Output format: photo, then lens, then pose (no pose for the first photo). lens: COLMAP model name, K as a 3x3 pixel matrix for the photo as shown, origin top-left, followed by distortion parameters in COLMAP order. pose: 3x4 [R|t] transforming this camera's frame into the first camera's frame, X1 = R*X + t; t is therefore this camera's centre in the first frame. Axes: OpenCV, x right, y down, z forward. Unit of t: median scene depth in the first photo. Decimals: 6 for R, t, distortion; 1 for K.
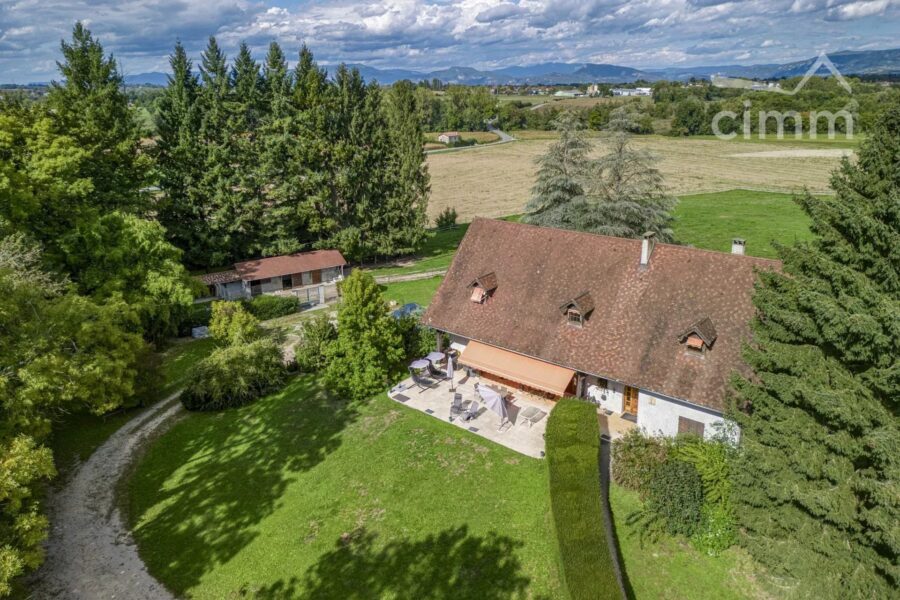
lens RADIAL K [[647.9, 0, 457.7], [0, 647.9, 277.3], [0, 0, 1]] dist [0.089590, -0.093891]
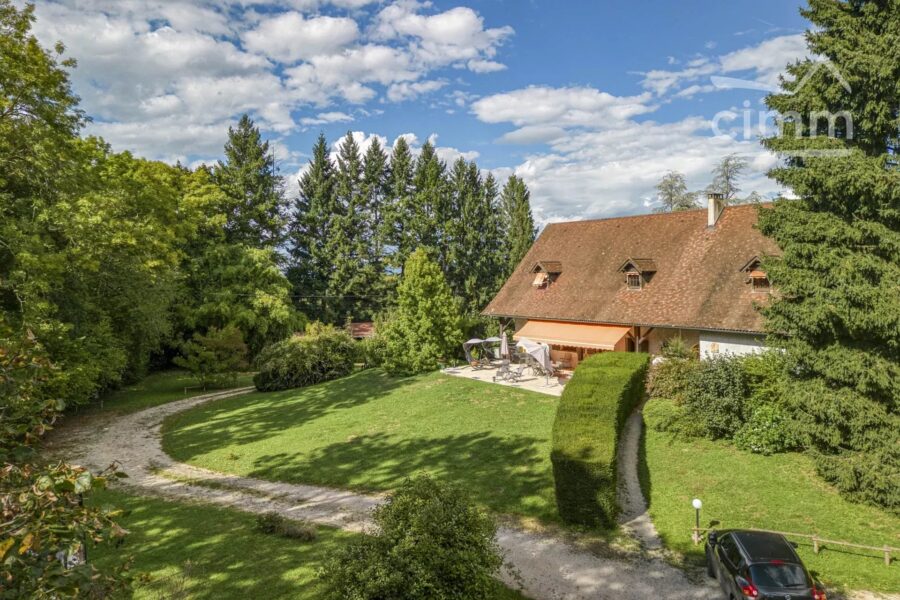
lens RADIAL K [[647.9, 0, 457.7], [0, 647.9, 277.3], [0, 0, 1]] dist [0.089590, -0.093891]
pose [[0.970183, -0.000433, -0.242374, 0.125038], [-0.070318, 0.956485, -0.283181, 0.262417], [0.231950, 0.291781, 0.927935, 0.057898]]
